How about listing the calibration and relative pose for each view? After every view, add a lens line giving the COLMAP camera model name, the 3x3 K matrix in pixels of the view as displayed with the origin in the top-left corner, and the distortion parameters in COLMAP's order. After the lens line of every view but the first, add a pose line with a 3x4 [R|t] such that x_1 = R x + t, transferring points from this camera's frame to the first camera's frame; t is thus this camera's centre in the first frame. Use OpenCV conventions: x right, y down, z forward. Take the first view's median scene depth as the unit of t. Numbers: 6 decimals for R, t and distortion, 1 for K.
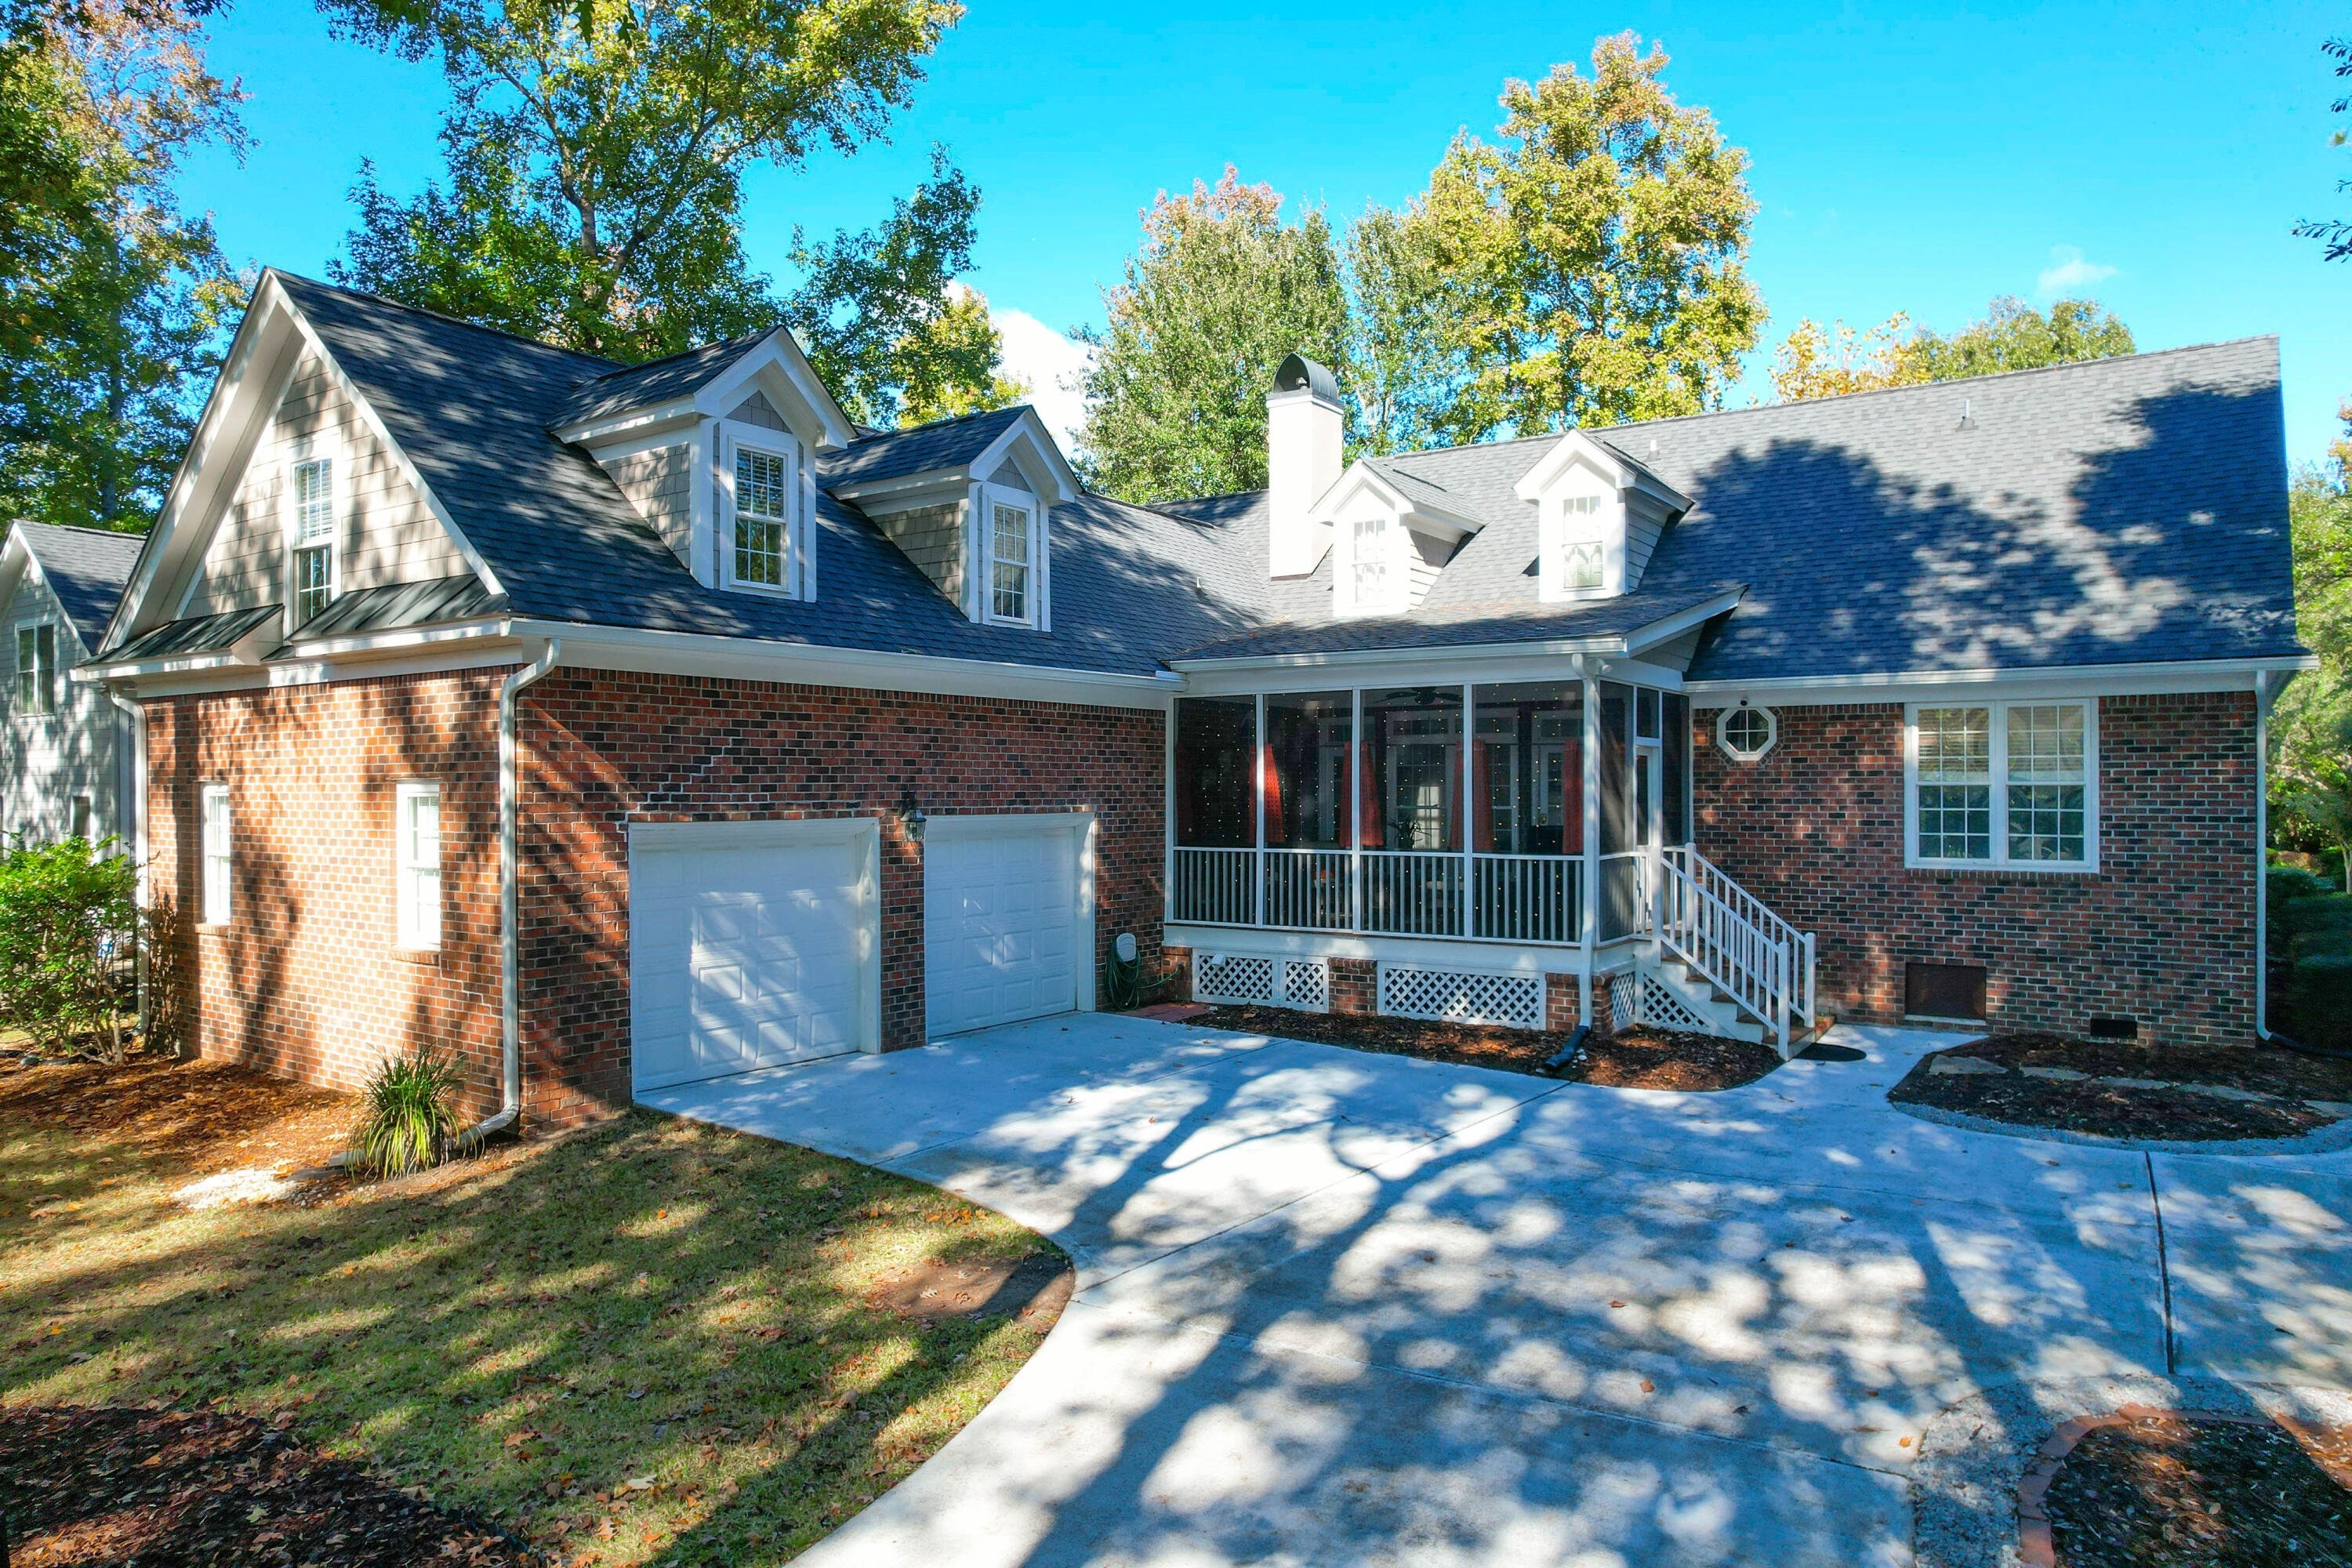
lens RADIAL K [[1513.2, 0, 1176.0], [0, 1513.2, 784.0], [0, 0, 1]] dist [-0.036400, -0.000109]
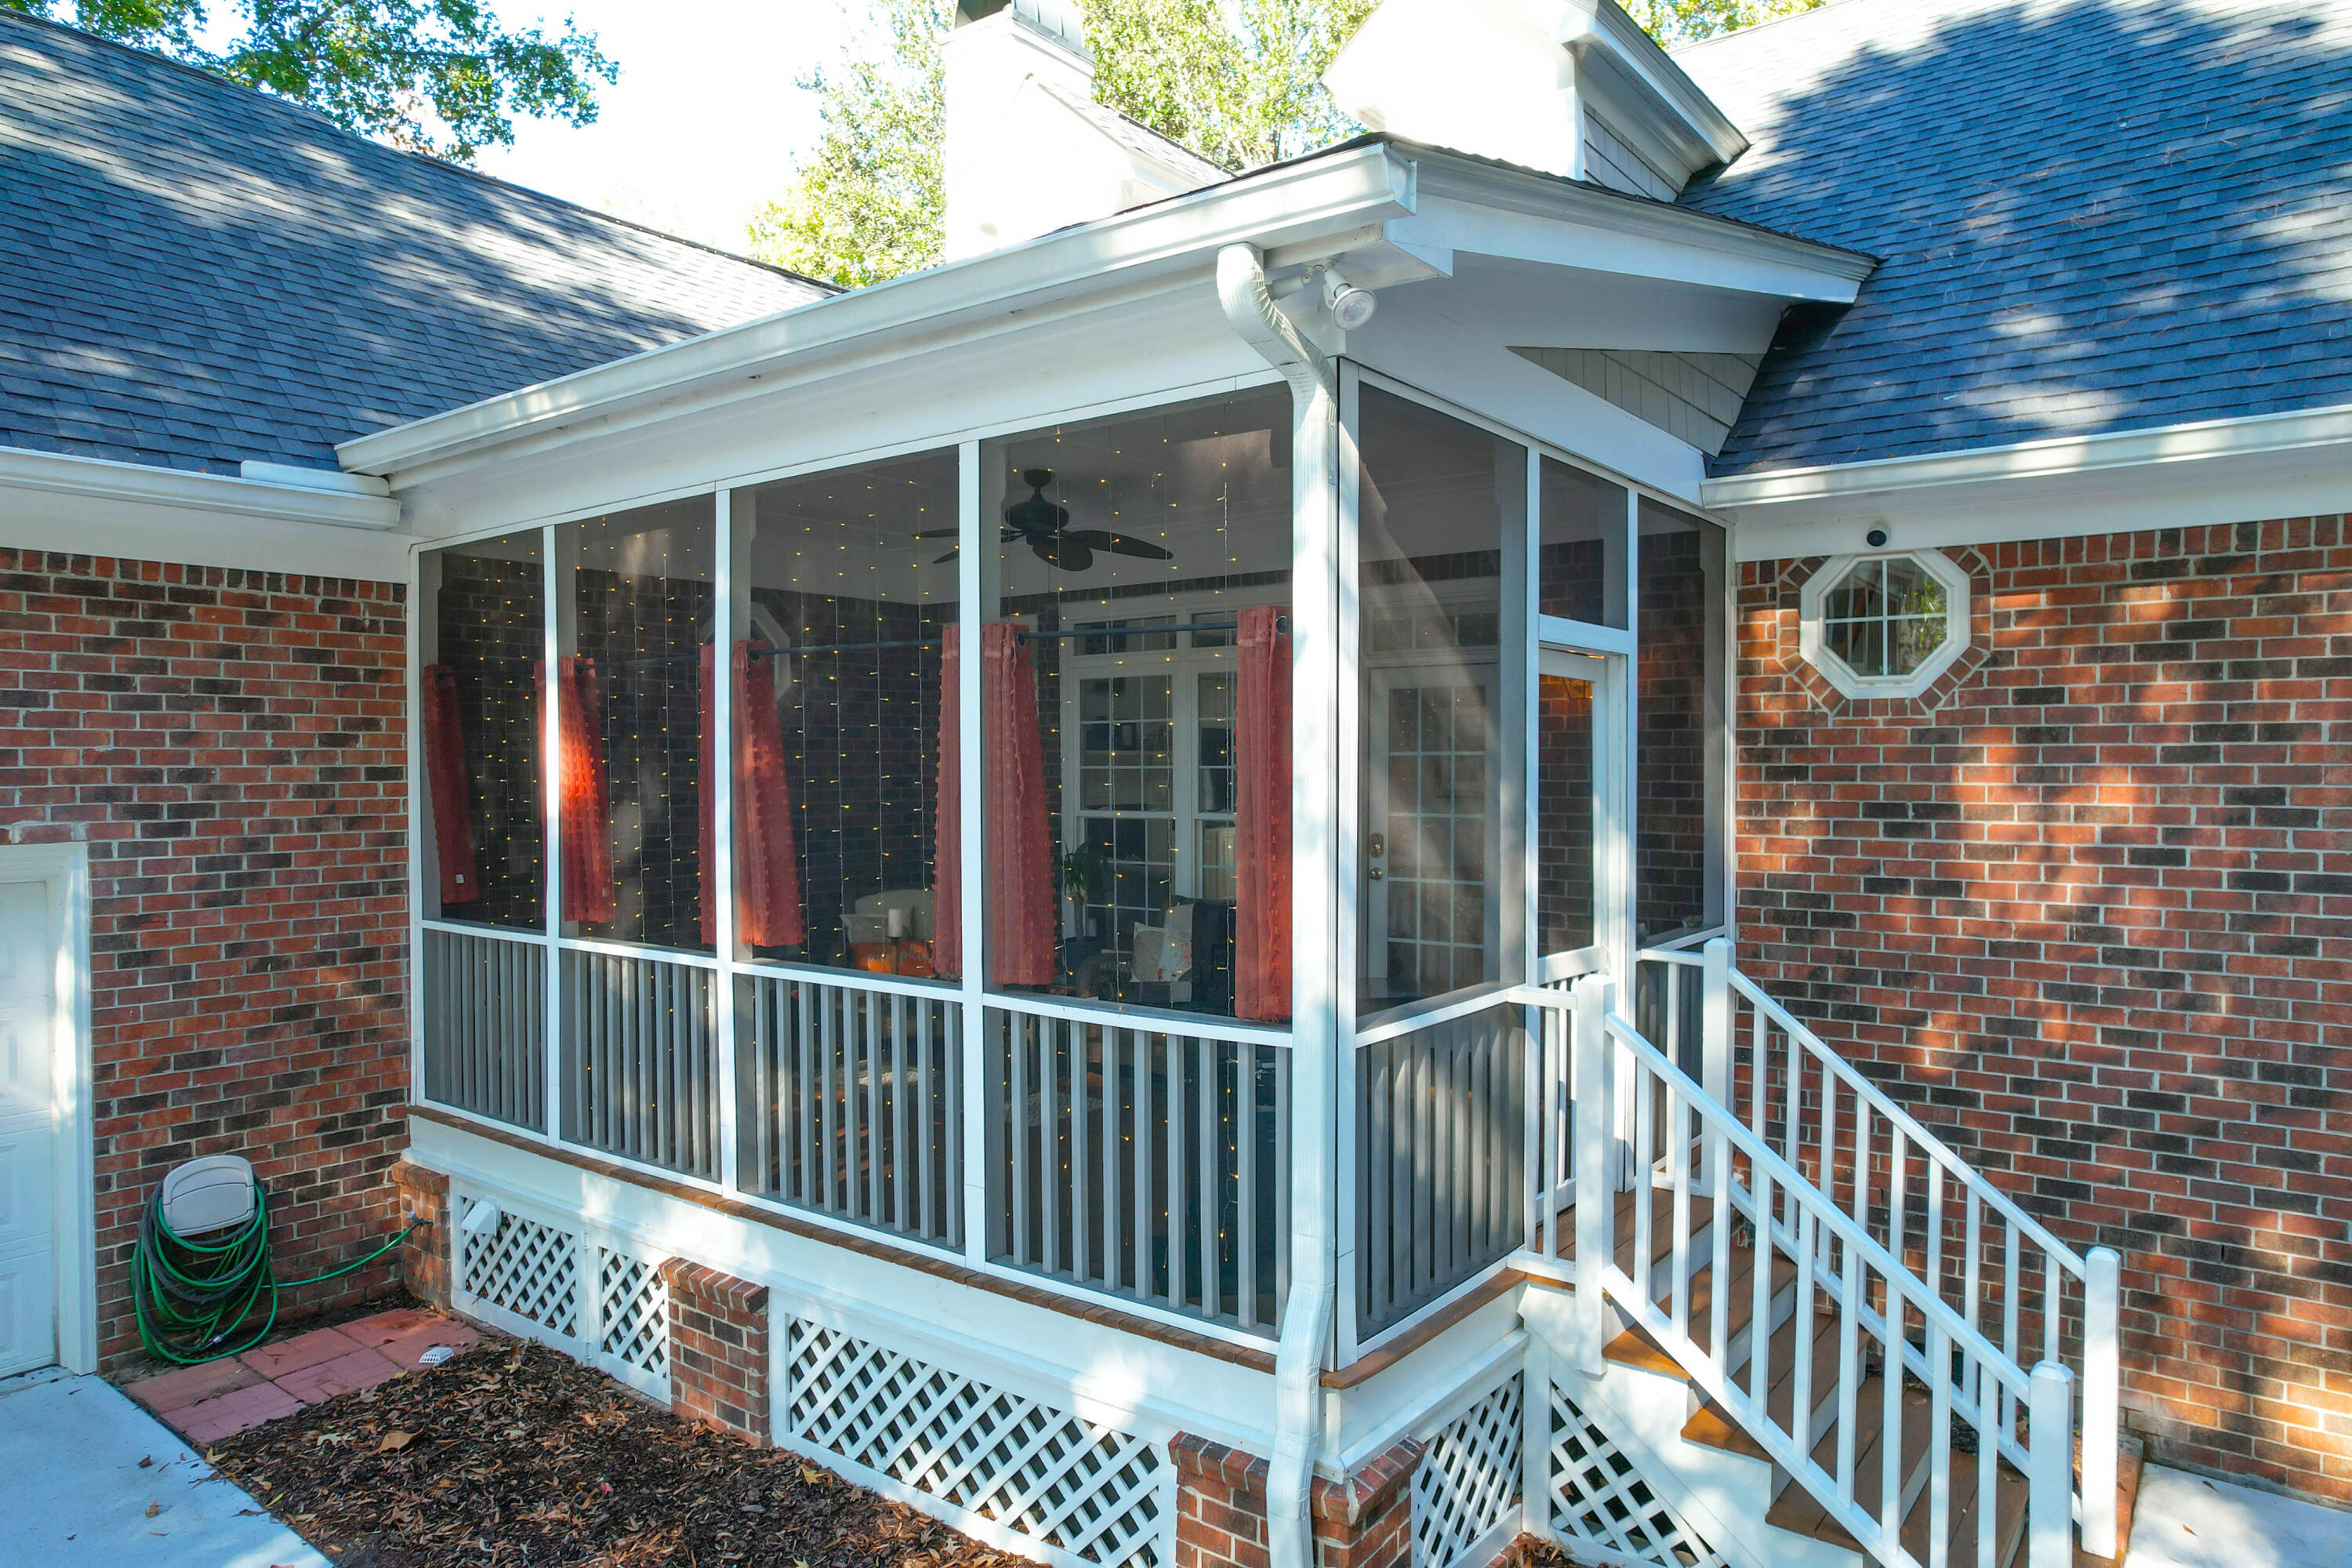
lens RADIAL K [[1532.7, 0, 1166.5], [0, 1532.7, 796.5], [0, 0, 1]] dist [-0.100267, 0.093112]
pose [[0.998588, -0.000233, -0.053123, 0.240328], [0.001429, 0.999746, 0.022477, -0.000616], [0.053104, -0.022521, 0.998335, 0.668661]]
